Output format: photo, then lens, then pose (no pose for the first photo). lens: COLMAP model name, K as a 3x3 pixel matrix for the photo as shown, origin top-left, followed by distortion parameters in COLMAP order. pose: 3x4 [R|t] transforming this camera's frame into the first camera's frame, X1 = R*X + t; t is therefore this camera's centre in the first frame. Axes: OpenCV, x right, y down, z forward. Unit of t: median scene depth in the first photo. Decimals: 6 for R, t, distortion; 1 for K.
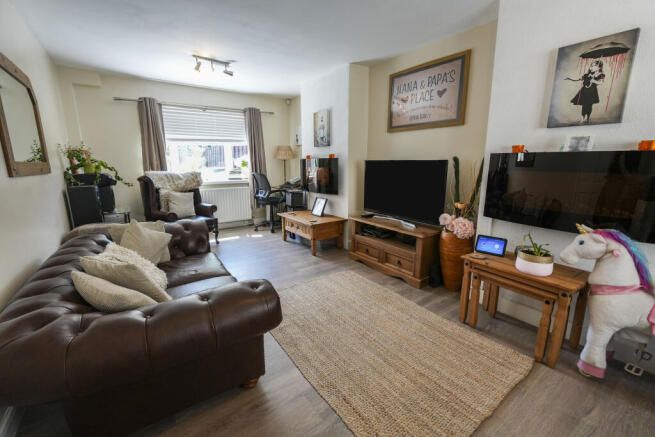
lens RADIAL K [[274.4, 0, 327.5], [0, 274.4, 218.5], [0, 0, 1]] dist [-0.010554, -0.000243]
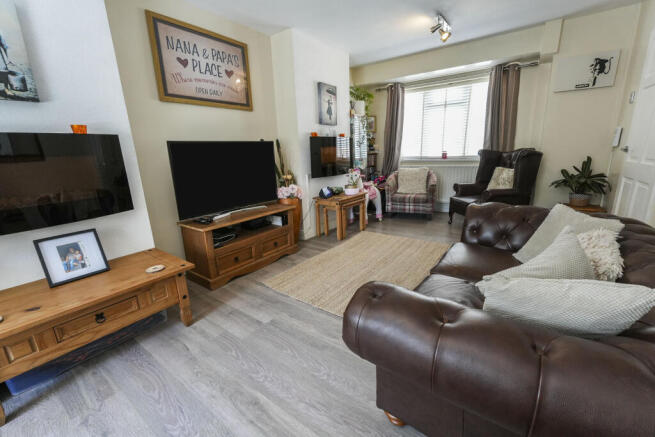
lens RADIAL K [[274.4, 0, 327.5], [0, 274.4, 218.5], [0, 0, 1]] dist [-0.010554, -0.000243]
pose [[-0.310252, -0.221876, 0.924400, -0.727372], [0.223285, 0.928173, 0.297721, -0.188421], [-0.924060, 0.298773, -0.238426, 1.067943]]
